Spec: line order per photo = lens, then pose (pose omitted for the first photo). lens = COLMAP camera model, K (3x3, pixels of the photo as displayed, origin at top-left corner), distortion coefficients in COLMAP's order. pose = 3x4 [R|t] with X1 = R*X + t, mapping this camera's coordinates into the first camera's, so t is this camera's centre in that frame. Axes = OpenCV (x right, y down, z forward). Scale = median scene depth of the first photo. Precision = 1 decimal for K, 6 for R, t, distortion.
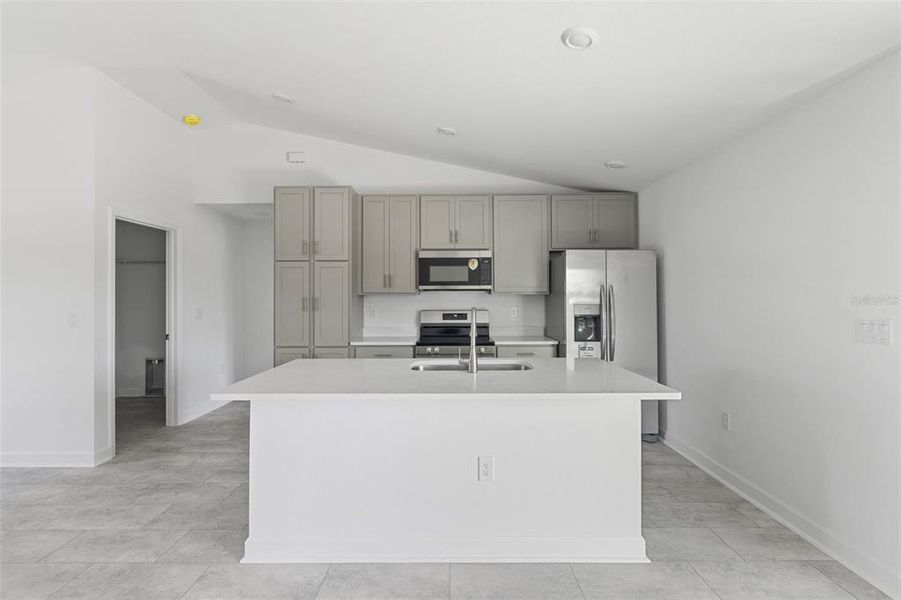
lens RADIAL K [[417.6, 0, 451.6], [0, 417.6, 291.8], [0, 0, 1]] dist [0.000892, 0.000396]
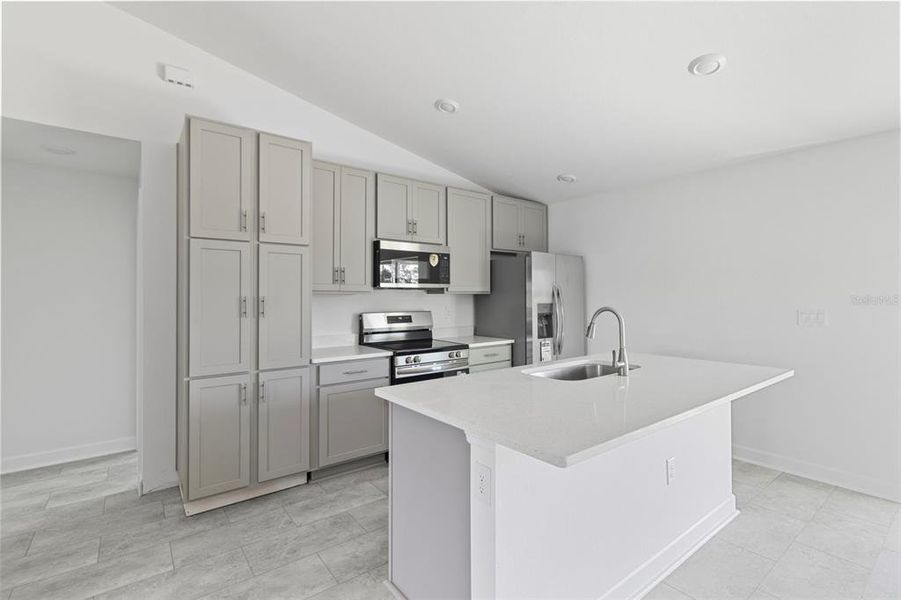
lens RADIAL K [[417.6, 0, 451.6], [0, 417.6, 291.8], [0, 0, 1]] dist [0.000892, 0.000396]
pose [[0.791830, 0.007066, 0.610701, -0.465204], [-0.007011, 0.999972, -0.002478, 0.004076], [-0.610702, -0.002319, 0.791857, 0.266988]]
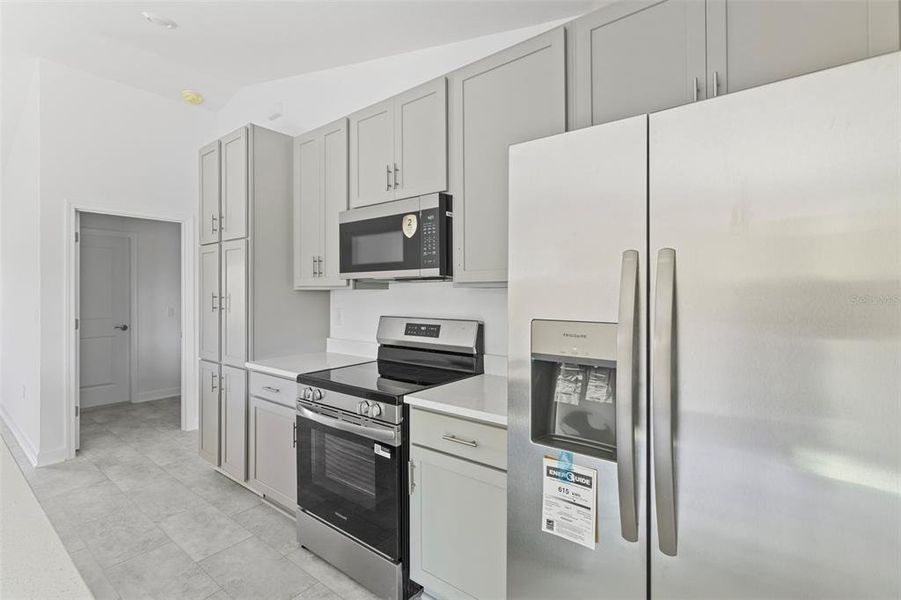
lens RADIAL K [[417.6, 0, 451.6], [0, 417.6, 291.8], [0, 0, 1]] dist [0.000892, 0.000396]
pose [[0.785646, 0.000398, -0.618676, 0.389921], [0.007799, 0.999914, 0.010547, 0.005762], [0.618627, -0.013111, 0.785576, 0.648986]]
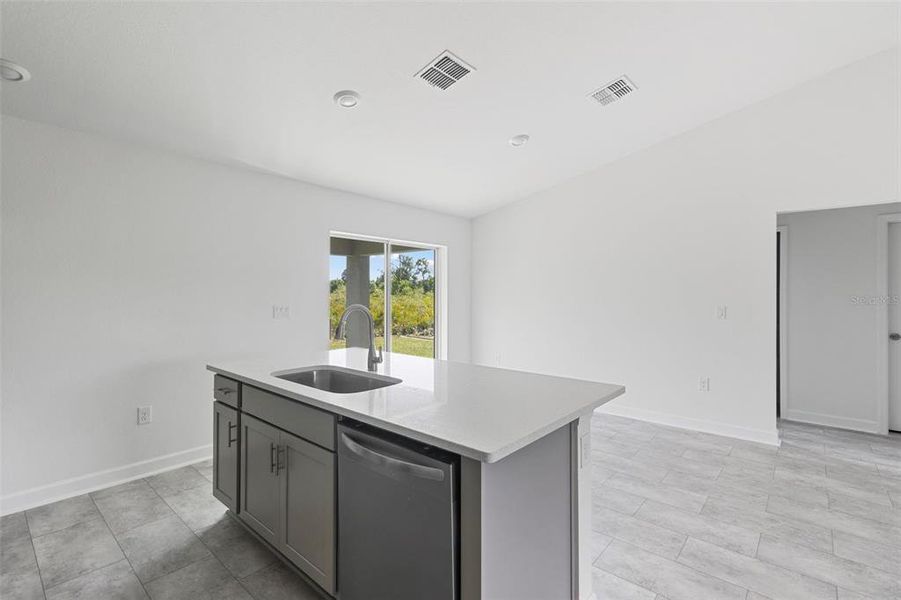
lens RADIAL K [[417.6, 0, 451.6], [0, 417.6, 291.8], [0, 0, 1]] dist [0.000892, 0.000396]
pose [[-0.755374, 0.003824, 0.655283, -0.408854], [-0.007370, 0.999870, -0.014331, 0.011147], [-0.655252, -0.015654, -0.755248, 0.901264]]
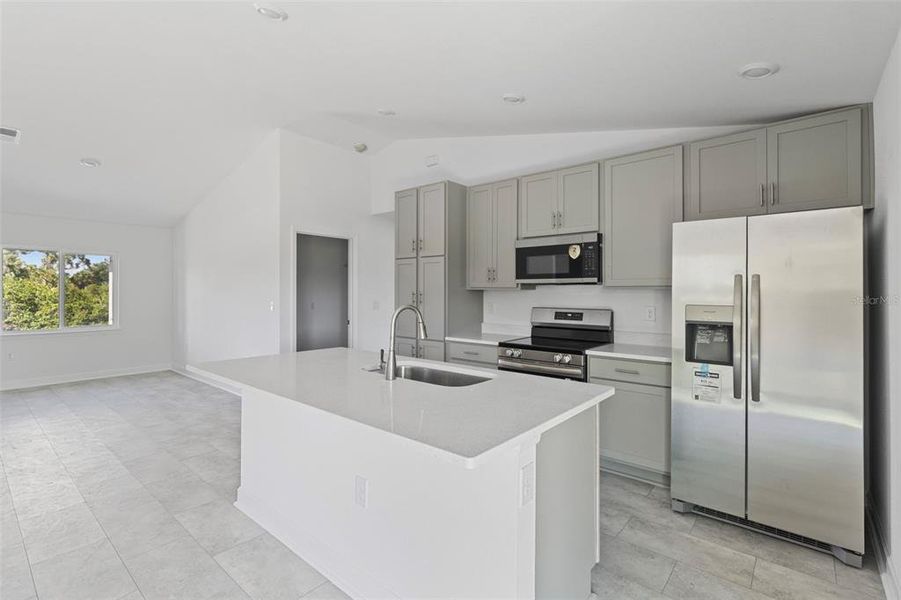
lens RADIAL K [[417.6, 0, 451.6], [0, 417.6, 291.8], [0, 0, 1]] dist [0.000892, 0.000396]
pose [[0.762185, 0.004972, -0.647340, 0.391566], [0.003198, 0.999929, 0.011445, 0.001067], [0.647351, -0.010793, 0.762115, 0.235373]]
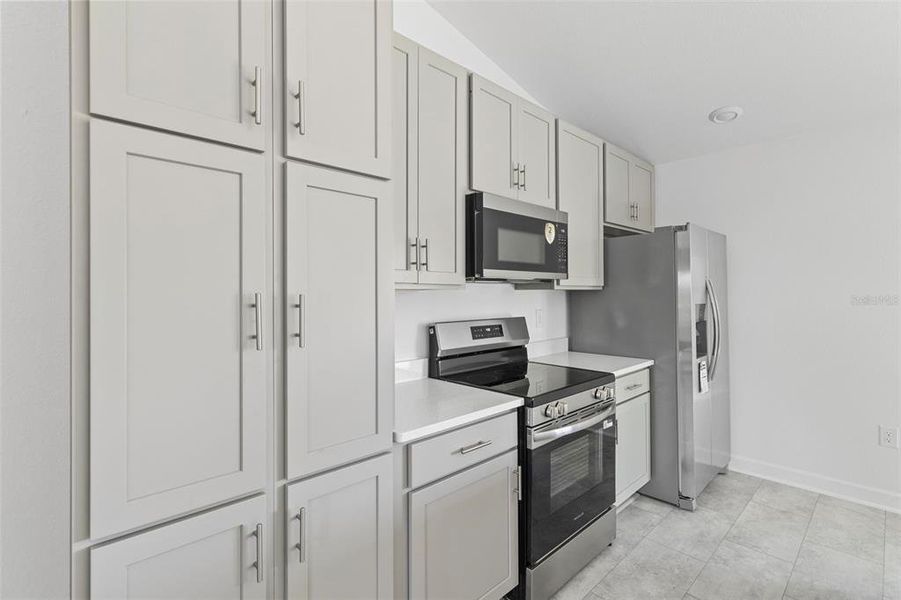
lens RADIAL K [[417.6, 0, 451.6], [0, 417.6, 291.8], [0, 0, 1]] dist [0.000892, 0.000396]
pose [[0.729238, 0.001709, 0.684258, -0.409672], [-0.003791, 0.999992, 0.001543, 0.009470], [-0.684249, -0.003719, 0.729239, 0.694100]]
